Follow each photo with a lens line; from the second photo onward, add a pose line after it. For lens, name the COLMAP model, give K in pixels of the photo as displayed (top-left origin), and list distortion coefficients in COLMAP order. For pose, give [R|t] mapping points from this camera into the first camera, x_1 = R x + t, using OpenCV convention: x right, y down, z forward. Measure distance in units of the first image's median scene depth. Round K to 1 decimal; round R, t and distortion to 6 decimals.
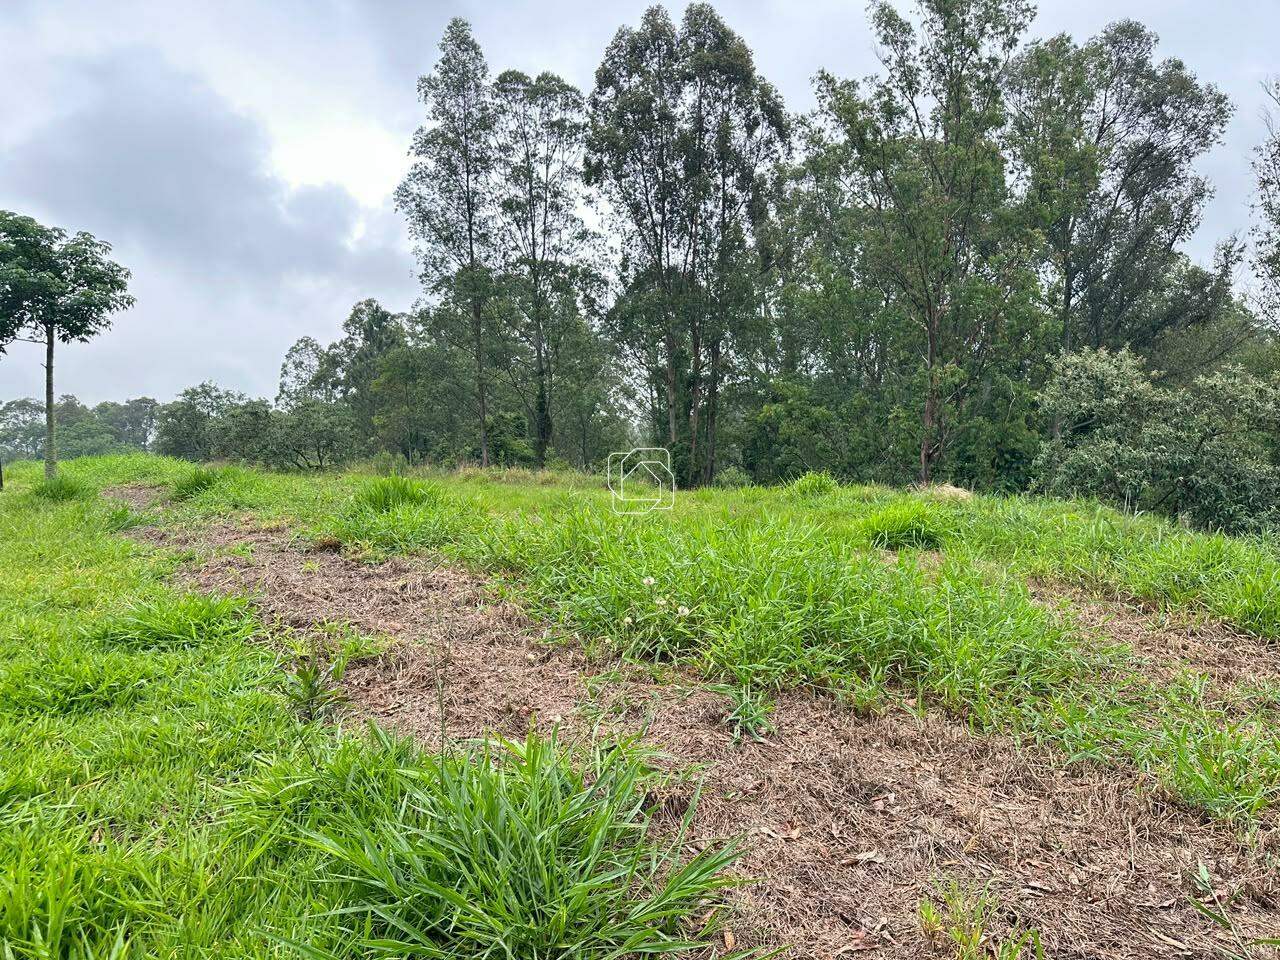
lens RADIAL K [[960.9, 0, 640.0], [0, 960.9, 480.0], [0, 0, 1]] dist [0.096312, -0.131765]
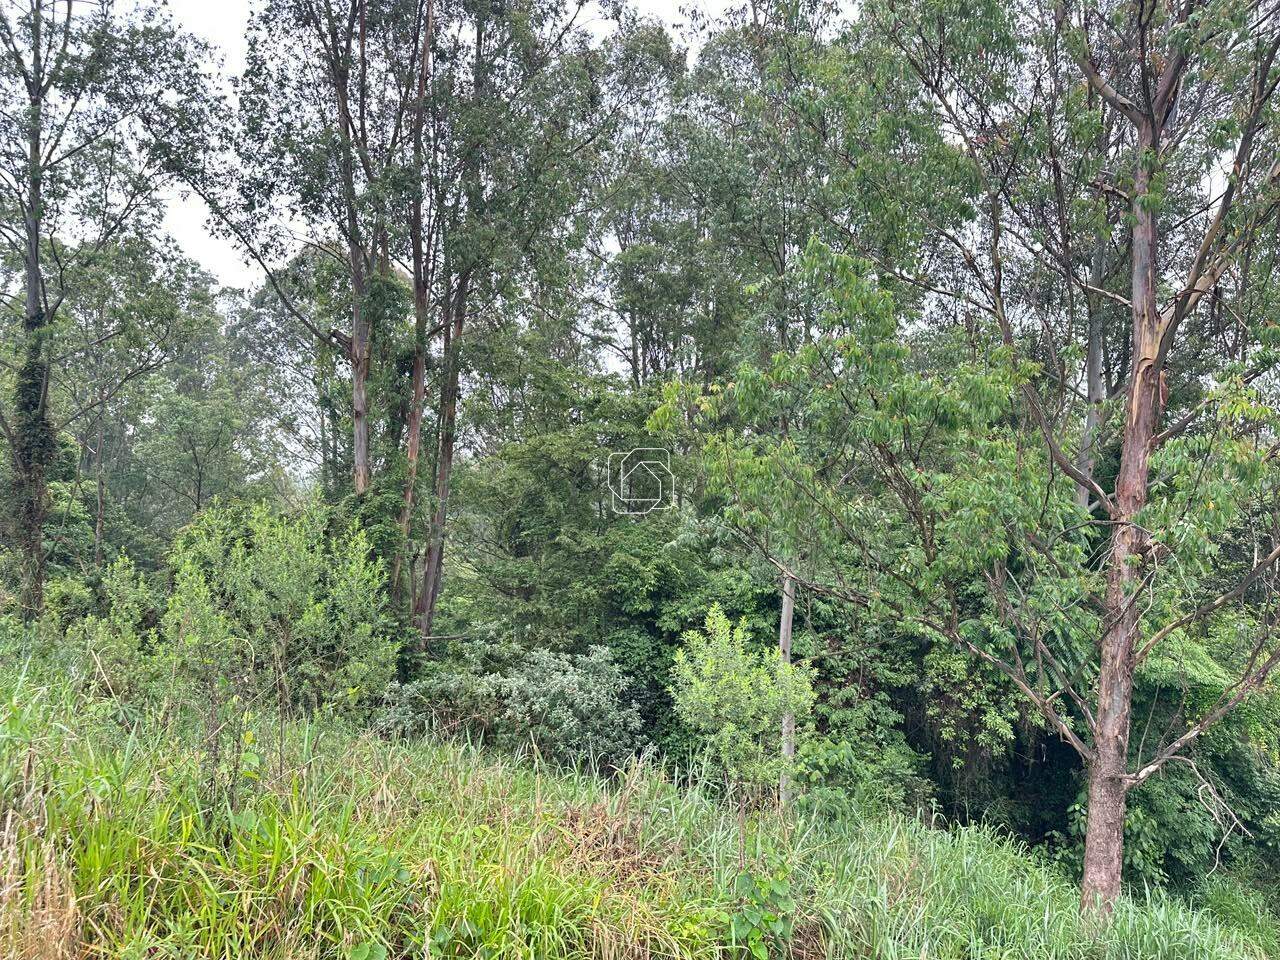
lens RADIAL K [[908.5, 0, 635.7], [0, 908.5, 471.1], [0, 0, 1]] dist [0.087314, -0.078149]
pose [[0.943641, 0.051425, 0.326950, 0.009805], [-0.024988, 0.996105, -0.084555, -0.010330], [-0.330025, 0.071620, 0.941251, 0.332892]]
